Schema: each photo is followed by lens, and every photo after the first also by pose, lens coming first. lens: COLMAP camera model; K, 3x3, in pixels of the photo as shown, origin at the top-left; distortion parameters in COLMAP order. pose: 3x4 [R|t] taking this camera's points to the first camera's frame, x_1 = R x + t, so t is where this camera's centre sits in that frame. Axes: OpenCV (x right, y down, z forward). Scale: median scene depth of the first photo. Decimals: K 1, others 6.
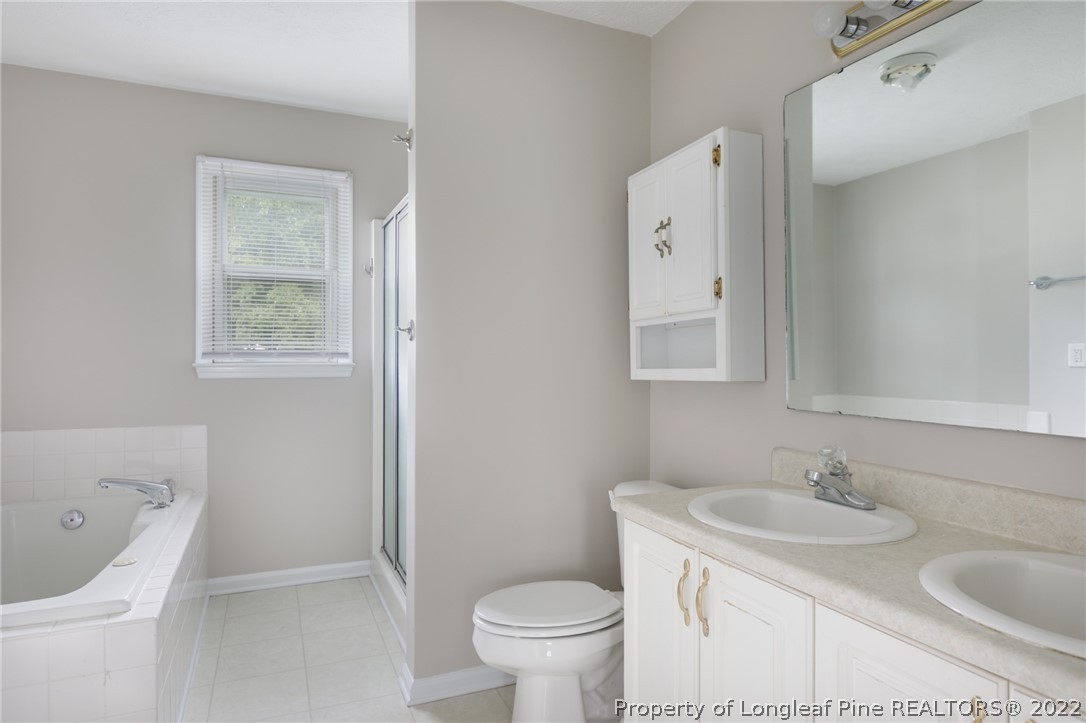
lens RADIAL K [[638.1, 0, 543.0], [0, 638.1, 361.5], [0, 0, 1]] dist [-0.001238, -0.000263]
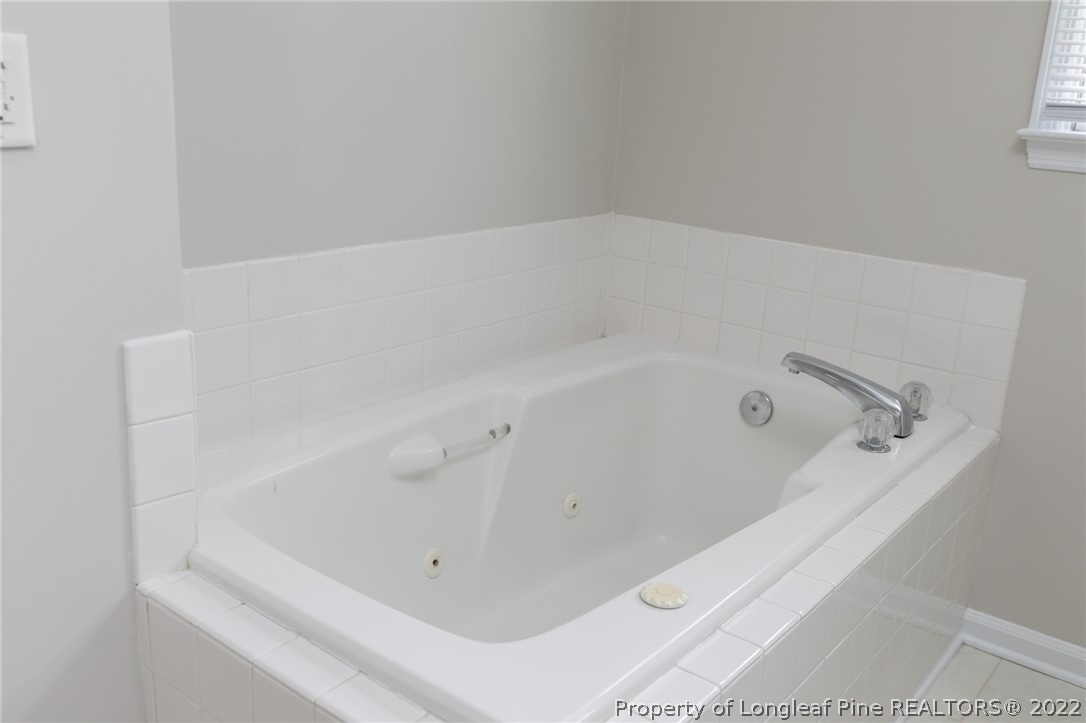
lens RADIAL K [[985.4, 0, 543.0], [0, 985.4, 361.5], [0, 0, 1]] dist [-0.006924, -0.005466]
pose [[0.469976, 0.269671, -0.840476, -0.128085], [-0.055718, 0.959352, 0.276656, -0.011867], [0.880919, -0.083192, 0.465898, 0.451592]]
